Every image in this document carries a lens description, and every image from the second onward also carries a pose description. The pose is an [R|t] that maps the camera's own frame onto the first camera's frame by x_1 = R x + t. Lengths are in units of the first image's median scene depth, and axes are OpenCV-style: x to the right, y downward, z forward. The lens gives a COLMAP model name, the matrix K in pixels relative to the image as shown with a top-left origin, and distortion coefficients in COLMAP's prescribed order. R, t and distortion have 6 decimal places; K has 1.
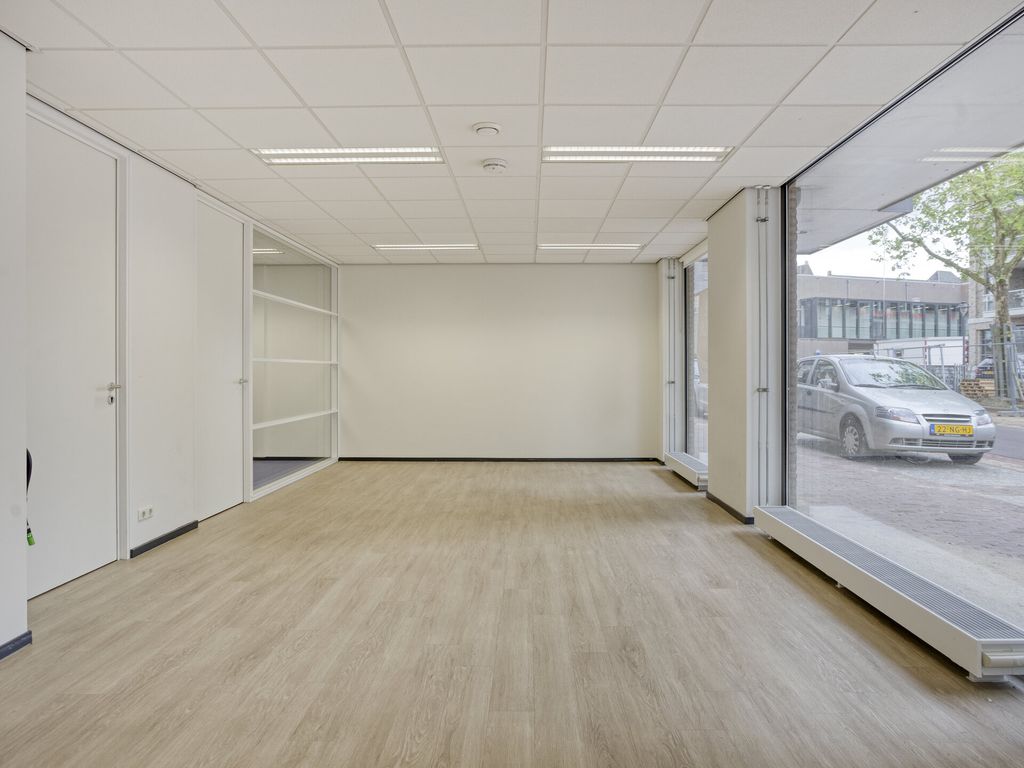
lens RADIAL K [[656.2, 0, 514.4], [0, 656.2, 377.4], [0, 0, 1]] dist [-0.009147, 0.007102]
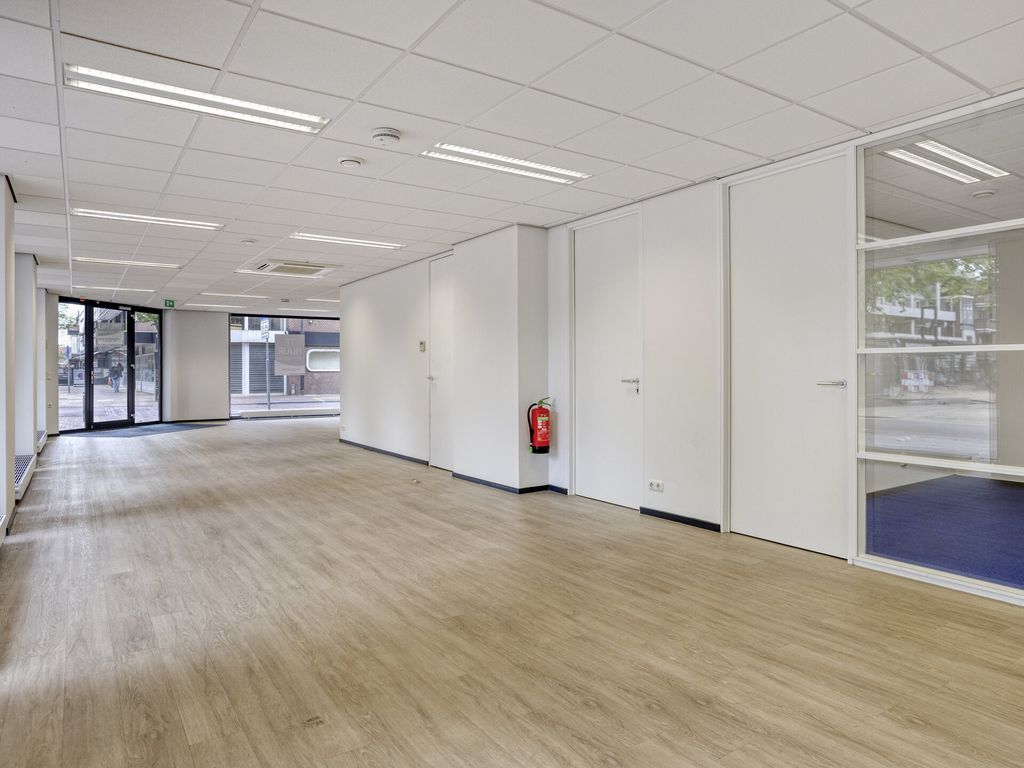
lens RADIAL K [[656.2, 0, 552.0], [0, 656.2, 376.6], [0, 0, 1]] dist [-0.009147, 0.007102]
pose [[-0.791580, 0.008334, -0.611009, 0.343733], [-0.002927, 0.999844, 0.017430, -0.015676], [0.611059, 0.015585, -0.791432, 1.916564]]
